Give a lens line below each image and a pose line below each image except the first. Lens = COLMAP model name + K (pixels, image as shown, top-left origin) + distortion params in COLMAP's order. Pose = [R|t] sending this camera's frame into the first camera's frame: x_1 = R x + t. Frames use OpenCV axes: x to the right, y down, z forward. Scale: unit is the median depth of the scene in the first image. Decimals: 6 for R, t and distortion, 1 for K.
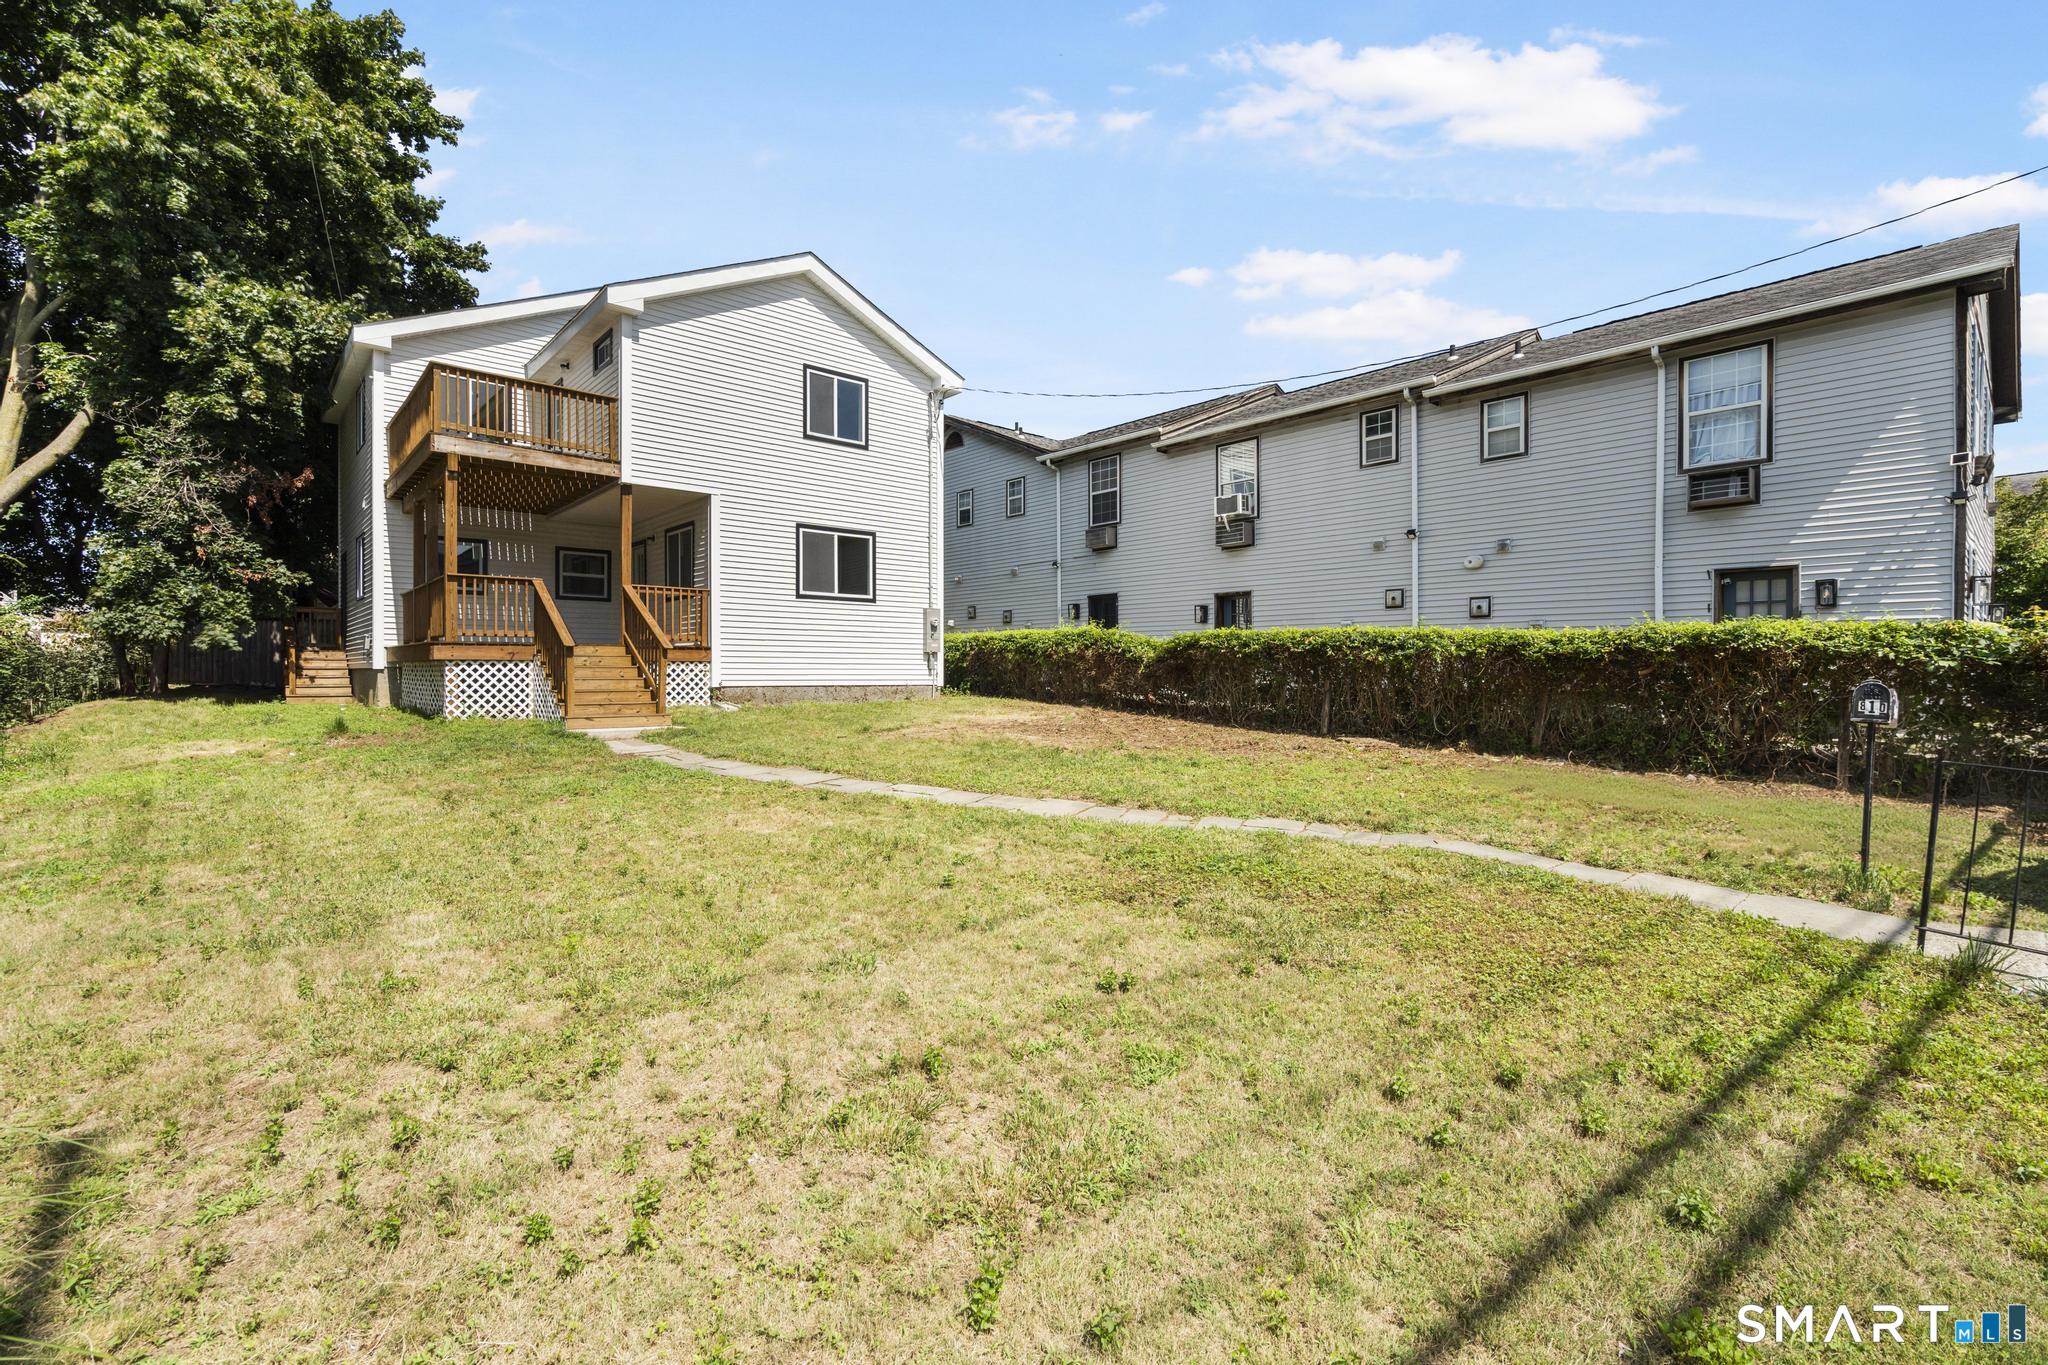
lens RADIAL K [[921.1, 0, 1027.6], [0, 921.1, 676.8], [0, 0, 1]] dist [-0.004285, 0.002093]
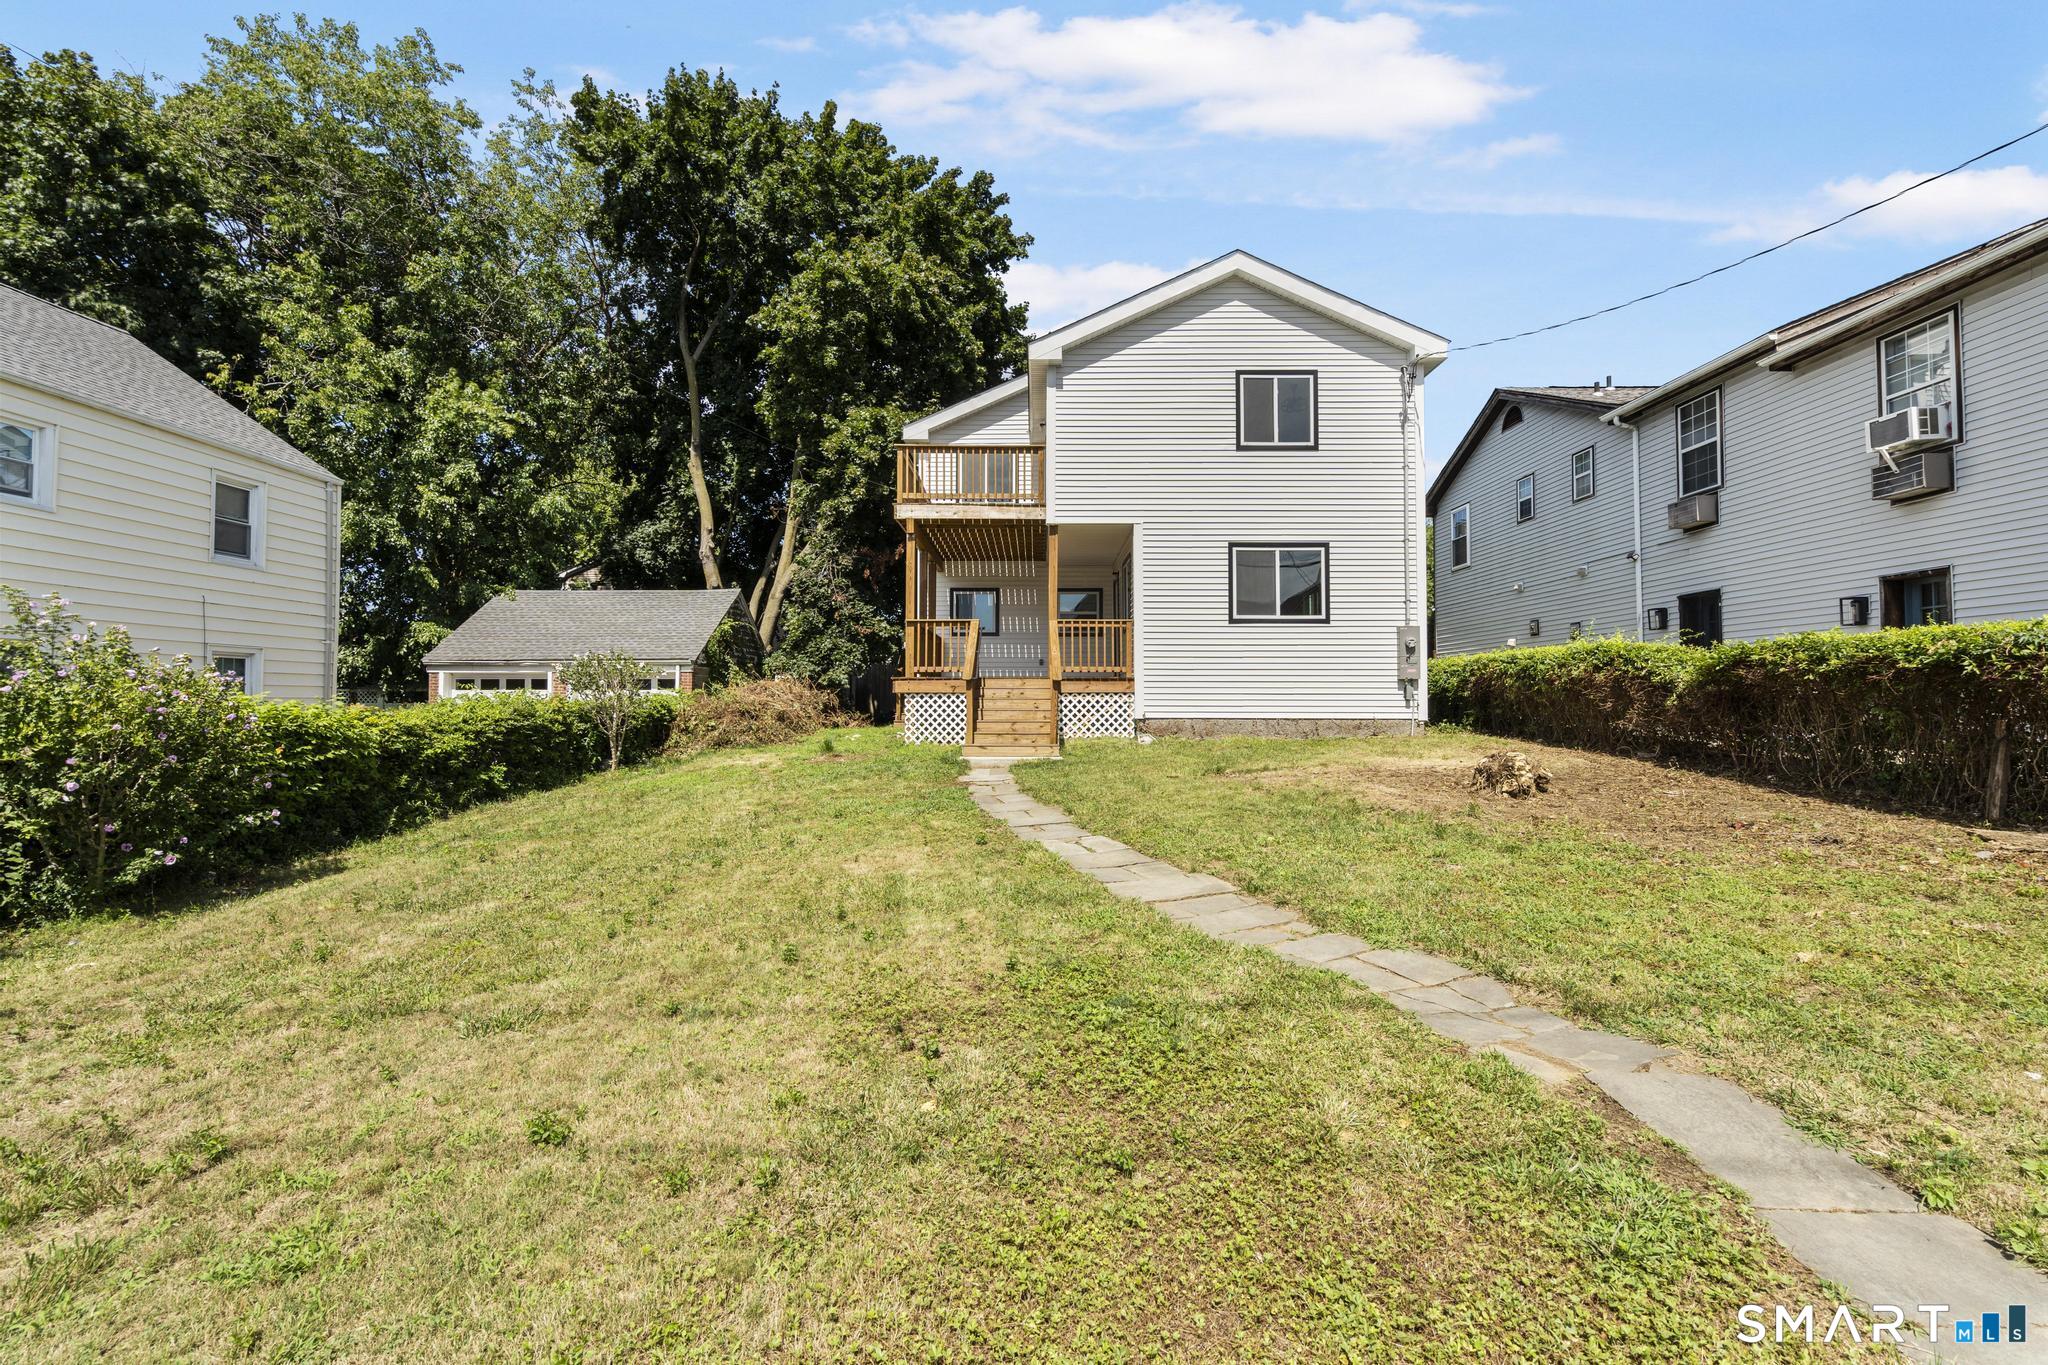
lens RADIAL K [[921.1, 0, 1019.9], [0, 921.1, 679.0], [0, 0, 1]] dist [-0.004285, 0.002093]
pose [[0.737707, -0.017151, -0.674904, 0.204914], [-0.003735, 0.999558, -0.029484, -0.001341], [0.675111, 0.024272, 0.737317, 0.167869]]
